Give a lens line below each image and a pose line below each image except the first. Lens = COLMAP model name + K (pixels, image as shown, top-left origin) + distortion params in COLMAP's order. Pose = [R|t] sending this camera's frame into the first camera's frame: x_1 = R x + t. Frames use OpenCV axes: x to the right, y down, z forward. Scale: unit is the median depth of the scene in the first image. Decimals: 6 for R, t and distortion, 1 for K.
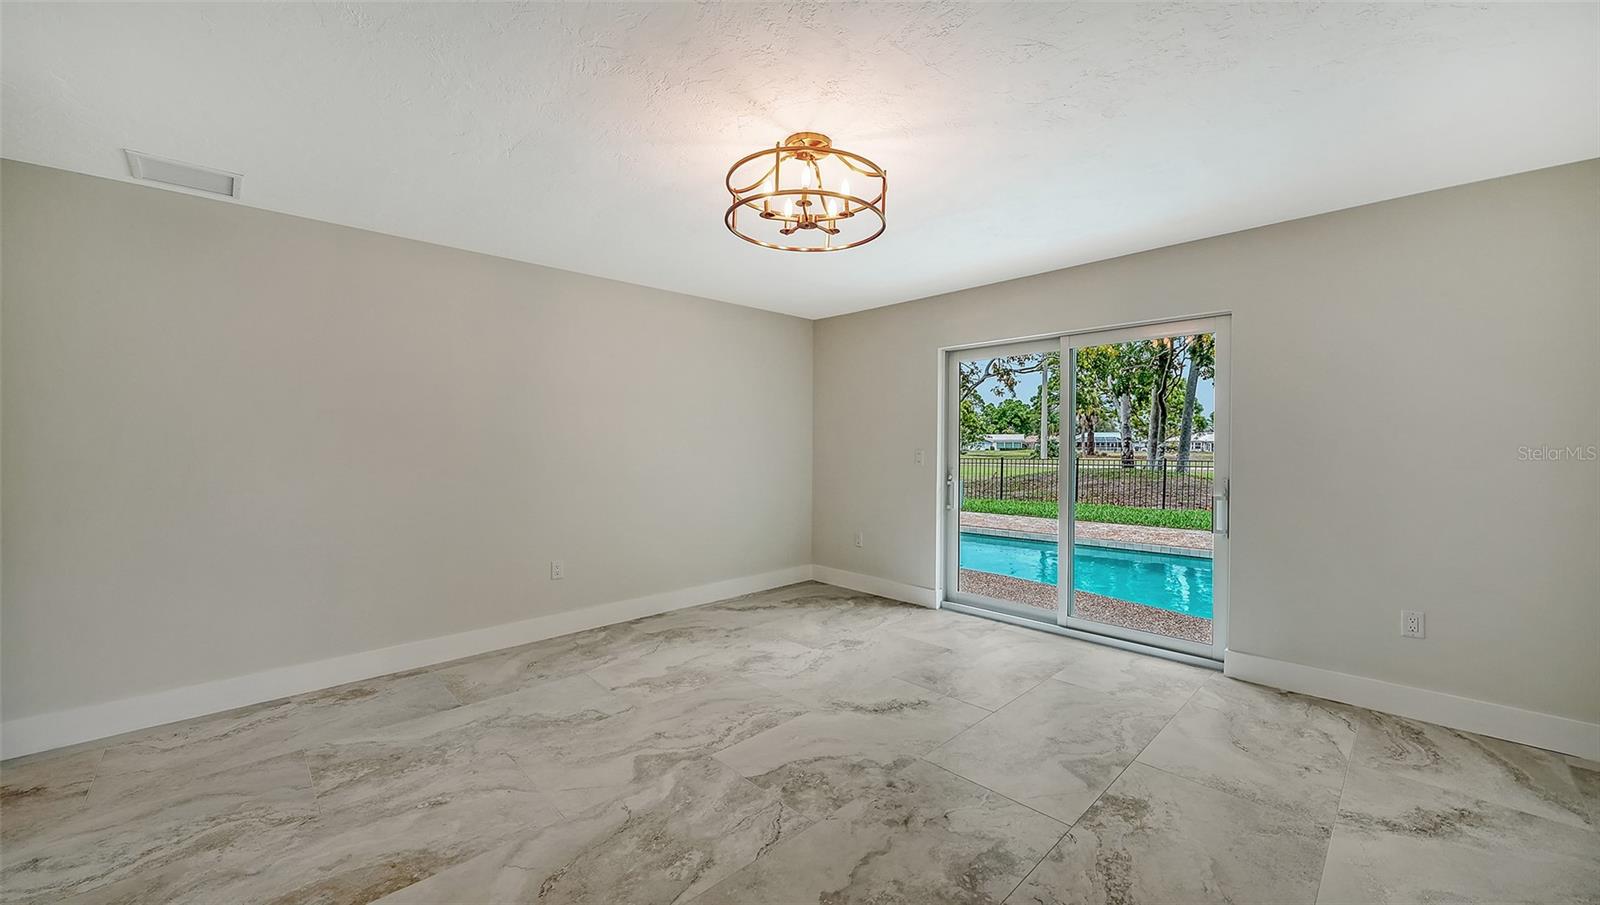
lens RADIAL K [[601.9, 0, 816.0], [0, 601.9, 446.4], [0, 0, 1]] dist [-0.012337, -0.000531]
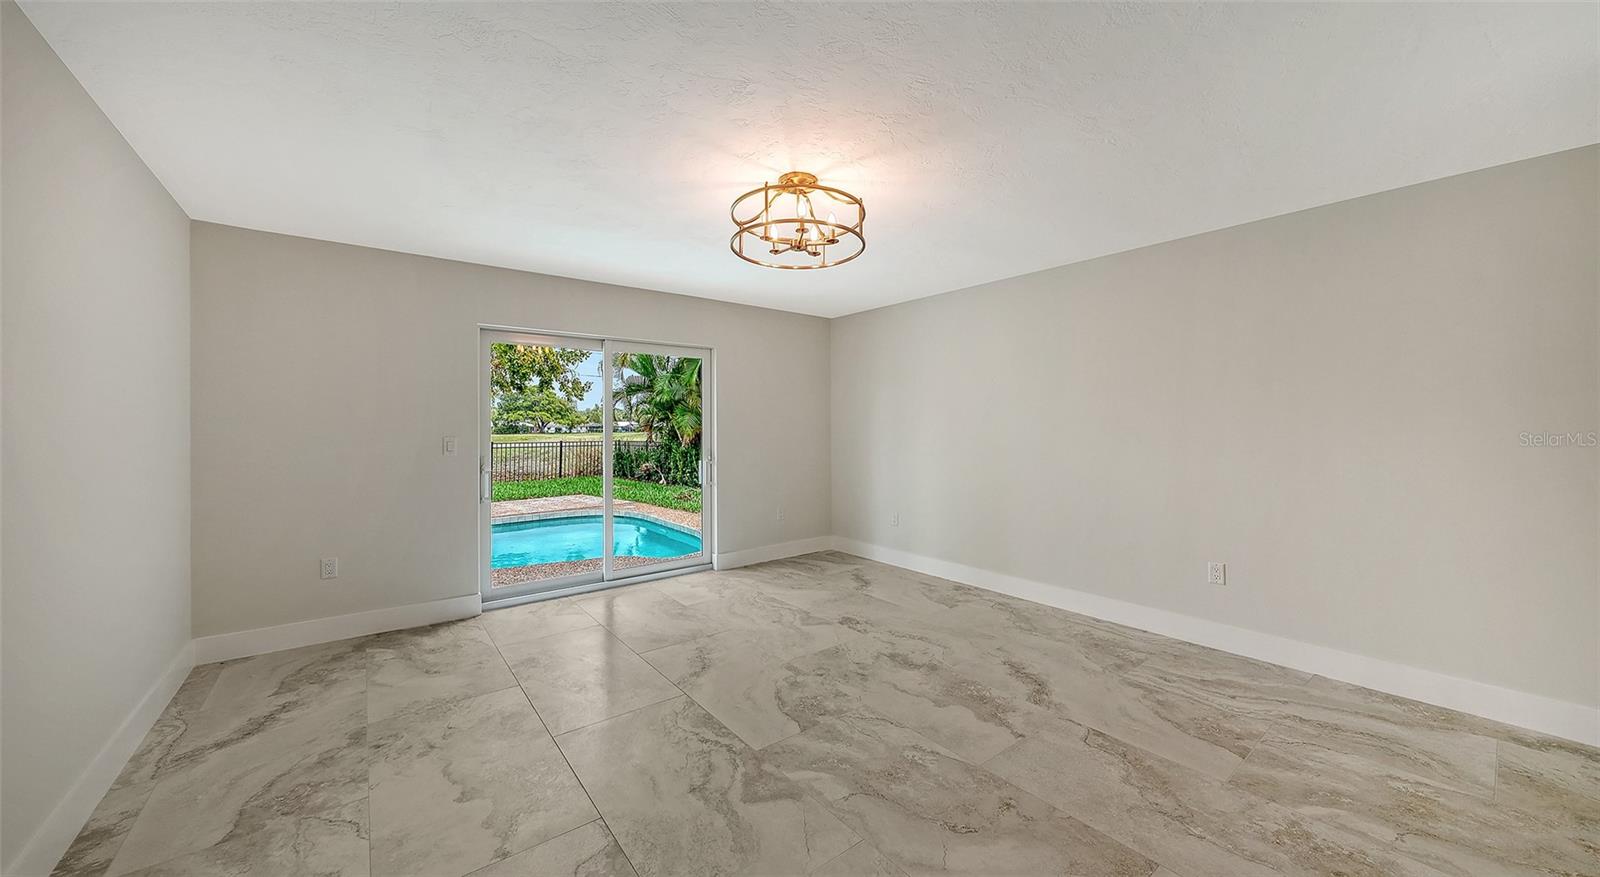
lens RADIAL K [[555.8, 0, 778.6], [0, 555.8, 437.7], [0, 0, 1]] dist [-0.006919, 0.000278]
pose [[0.127382, -0.022872, 0.991590, -0.773228], [0.006847, 0.999731, 0.022180, -0.011961], [-0.991830, 0.003964, 0.127504, 0.619590]]
